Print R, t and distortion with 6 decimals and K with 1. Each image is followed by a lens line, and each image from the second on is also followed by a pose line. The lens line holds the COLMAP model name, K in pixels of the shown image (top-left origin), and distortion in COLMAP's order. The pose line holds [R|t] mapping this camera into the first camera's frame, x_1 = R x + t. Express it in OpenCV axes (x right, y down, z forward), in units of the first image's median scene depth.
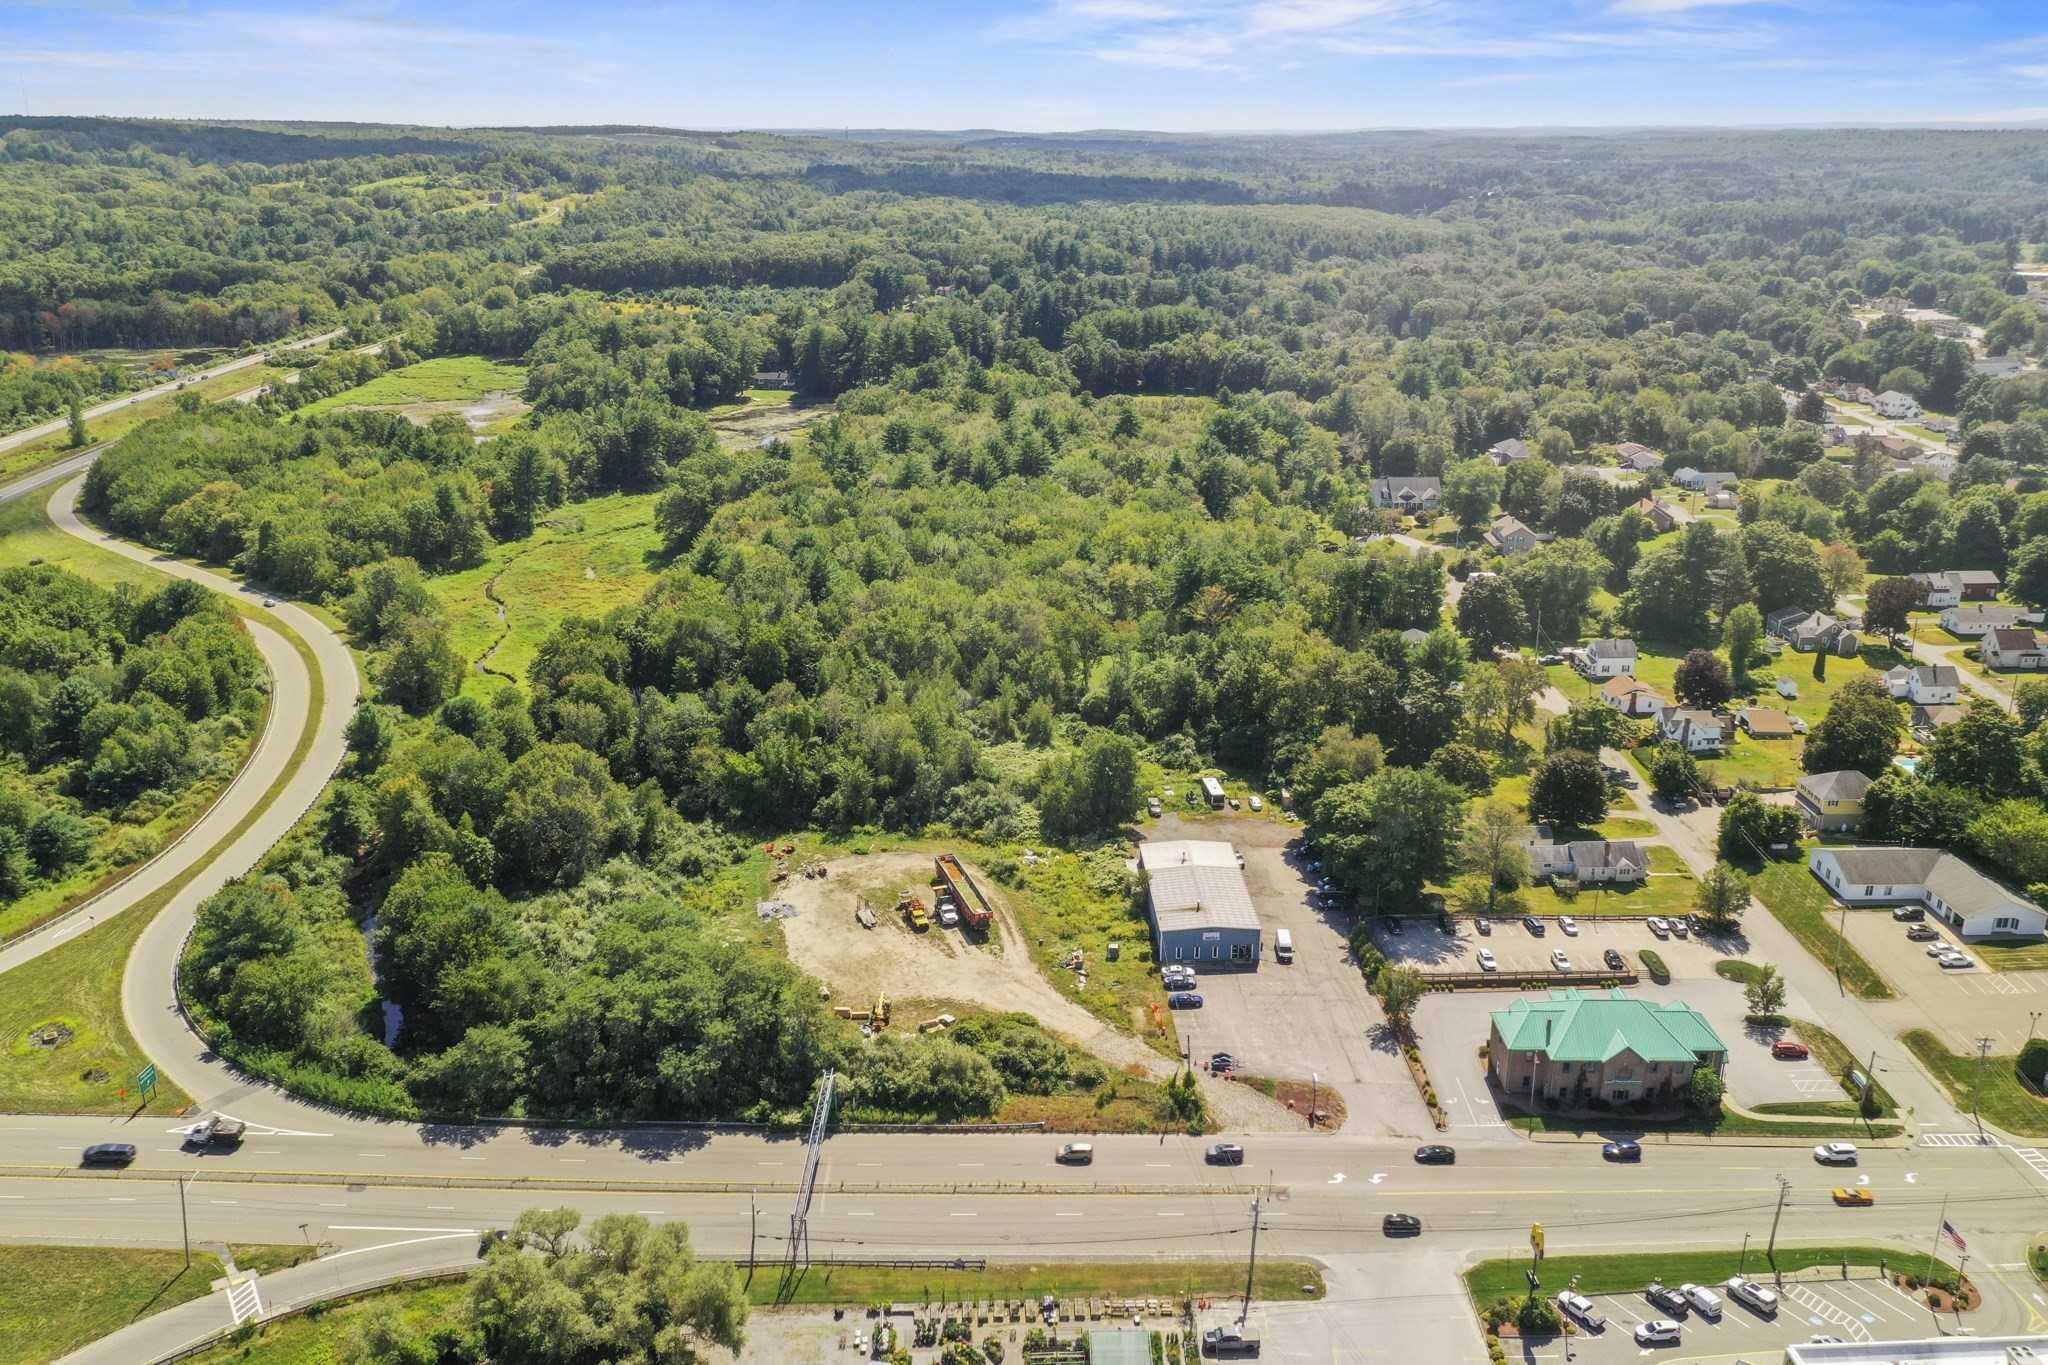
lens RADIAL K [[1588.9, 0, 1024.0], [0, 1588.9, 682.5], [0, 0, 1]] dist [0.002455, -0.007705]
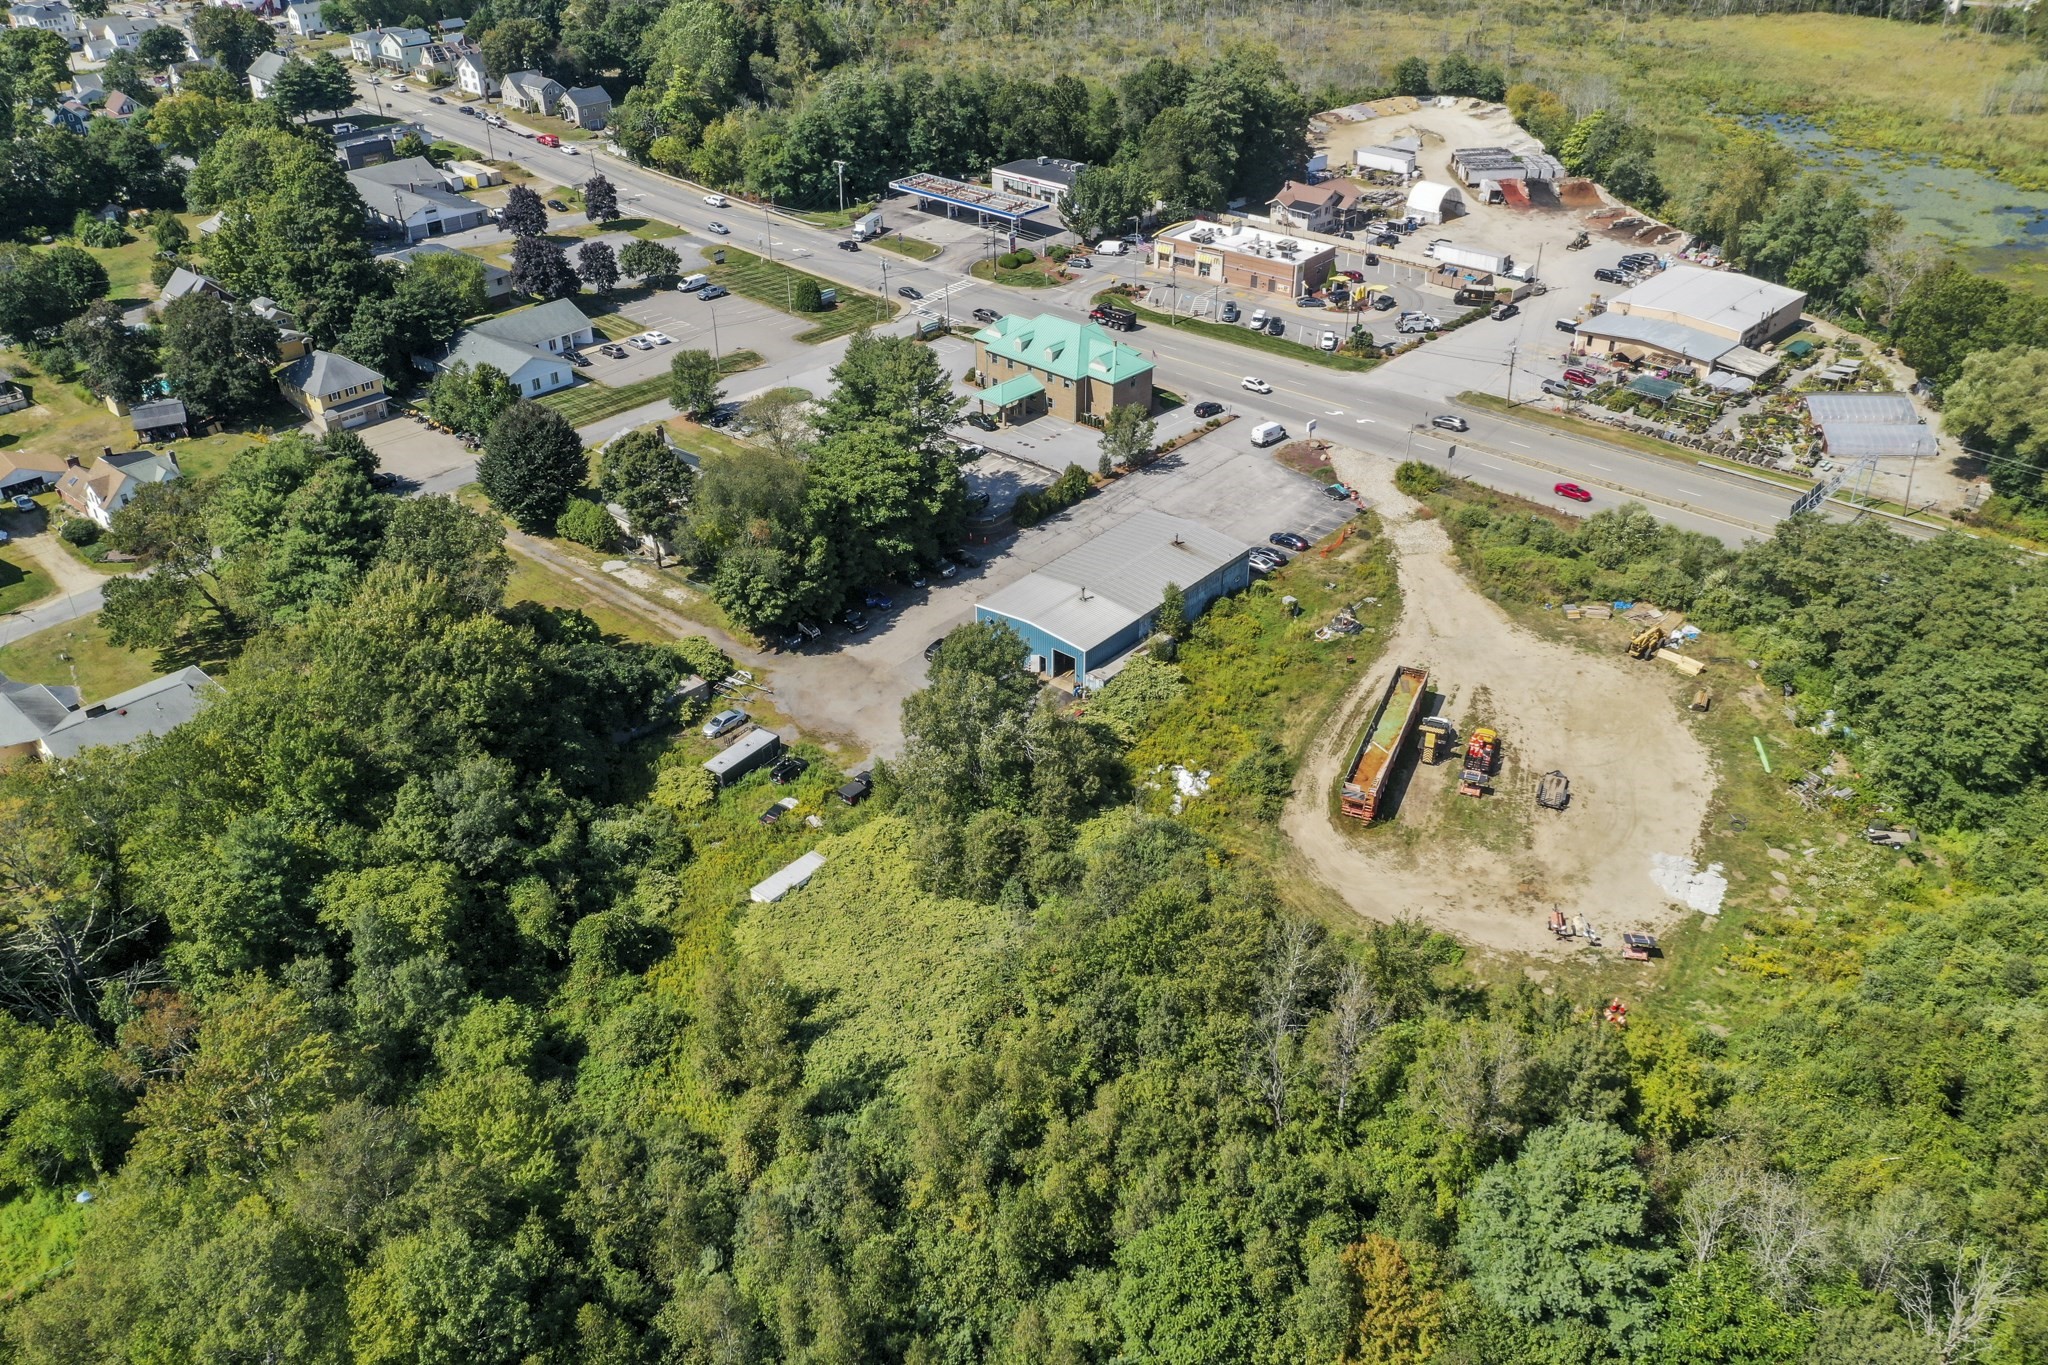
lens RADIAL K [[1588.9, 0, 1024.0], [0, 1588.9, 682.5], [0, 0, 1]] dist [0.002455, -0.007705]
pose [[-0.732426, -0.355658, 0.580568, -0.259795], [0.232115, 0.671193, 0.704005, -0.313980], [-0.640058, 0.650390, -0.409046, 1.232853]]
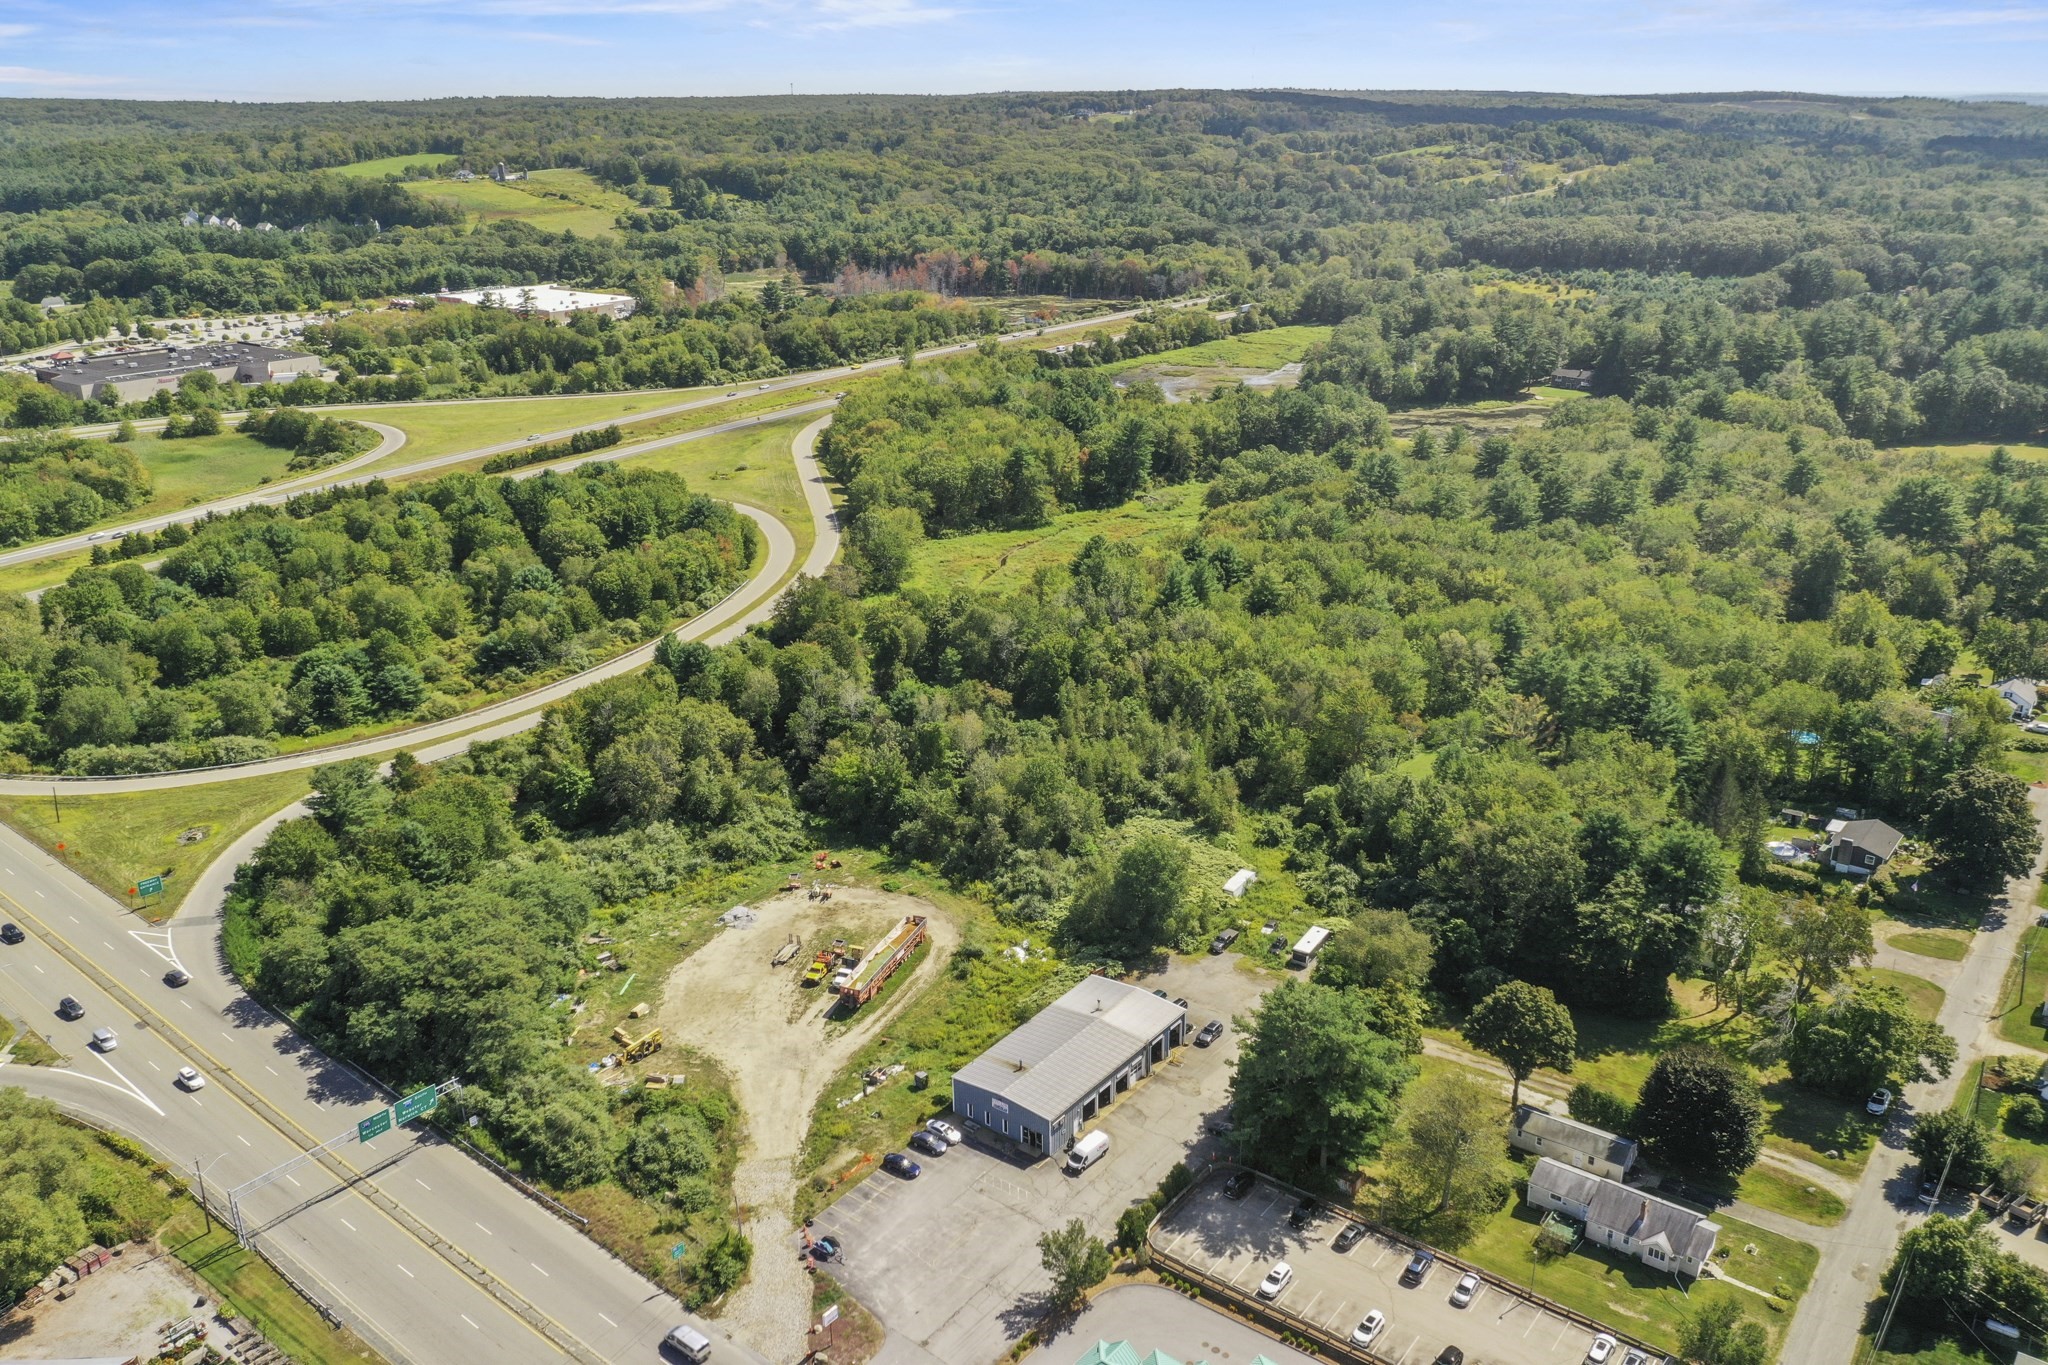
lens RADIAL K [[1588.9, 0, 1024.0], [0, 1588.9, 682.5], [0, 0, 1]] dist [0.002455, -0.007705]
pose [[0.773093, 0.211247, -0.598082, 0.491336], [-0.200307, 0.975969, 0.085798, -0.106199], [0.601835, 0.053471, 0.796829, 0.304068]]
